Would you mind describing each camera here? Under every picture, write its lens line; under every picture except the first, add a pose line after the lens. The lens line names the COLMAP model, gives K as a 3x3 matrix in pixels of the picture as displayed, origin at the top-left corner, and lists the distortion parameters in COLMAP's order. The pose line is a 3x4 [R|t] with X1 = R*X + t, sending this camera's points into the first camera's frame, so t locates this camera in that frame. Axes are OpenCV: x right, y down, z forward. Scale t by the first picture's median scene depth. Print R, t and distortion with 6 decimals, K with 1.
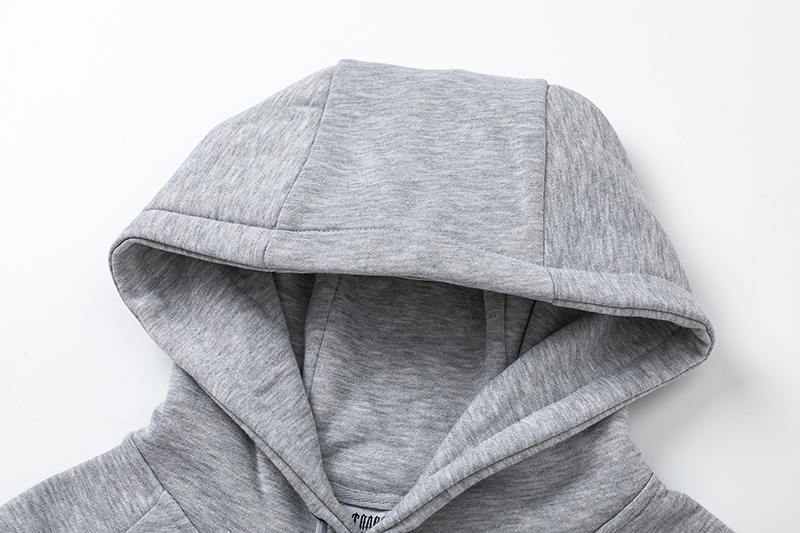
lens RADIAL K [[1672.0, 0, 401.1], [0, 1672.0, 266.0], [0, 0, 1]] dist [-0.011082, 0.000000]
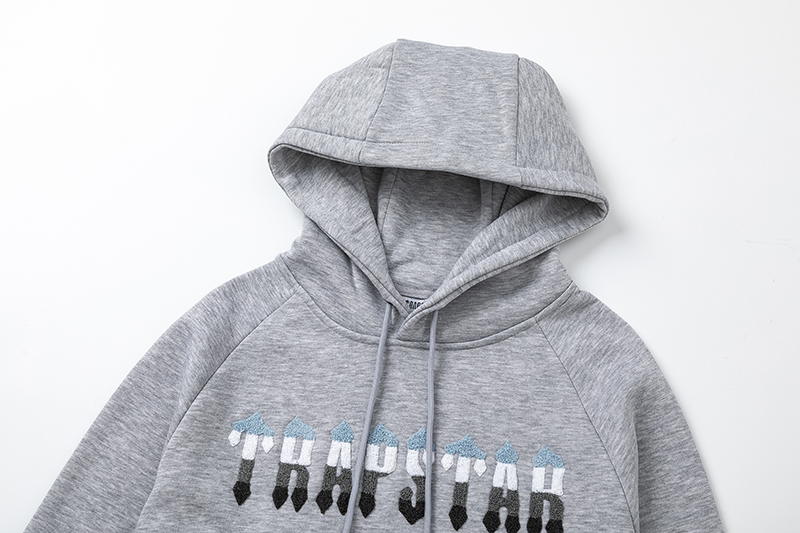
lens RADIAL K [[1298.5, 0, 397.9], [0, 1298.5, 268.2], [0, 0, 1]] dist [0.246674, 0.000000]
pose [[0.999479, 0.020771, 0.024712, -0.071469], [-0.023123, 0.994815, 0.099038, -0.025567], [-0.022527, -0.099558, 0.994777, -0.391727]]
